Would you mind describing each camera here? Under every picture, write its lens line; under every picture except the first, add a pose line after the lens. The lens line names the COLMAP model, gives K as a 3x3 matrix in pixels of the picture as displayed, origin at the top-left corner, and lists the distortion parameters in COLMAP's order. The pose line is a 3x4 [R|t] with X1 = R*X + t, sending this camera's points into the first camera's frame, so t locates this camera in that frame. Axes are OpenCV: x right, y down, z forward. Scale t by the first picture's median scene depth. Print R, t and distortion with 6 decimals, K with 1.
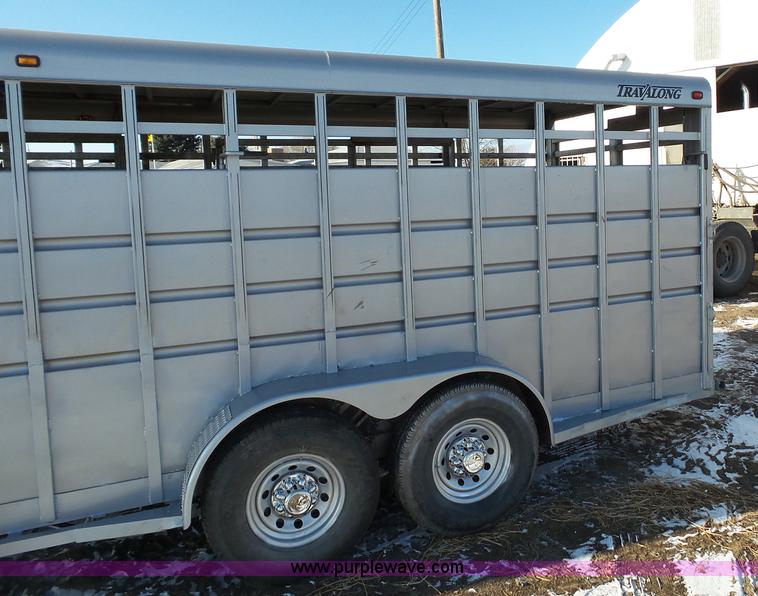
lens RADIAL K [[783.0, 0, 379.5], [0, 783.0, 264.9], [0, 0, 1]] dist [-0.008716, 0.009384]
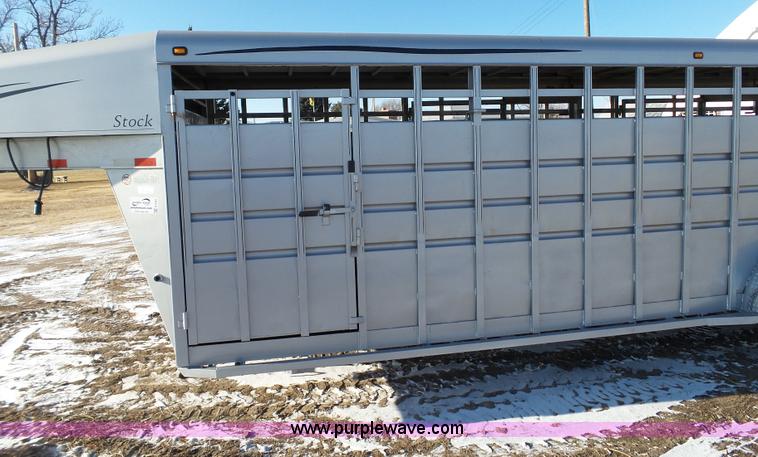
lens RADIAL K [[545.4, 0, 398.9], [0, 545.4, 190.1], [0, 0, 1]] dist [0.003335, 0.001169]
pose [[0.960366, 0.027070, -0.277425, 0.089085], [-0.025684, 0.999633, 0.008627, -0.006832], [0.277556, -0.001159, 0.960709, 0.047739]]
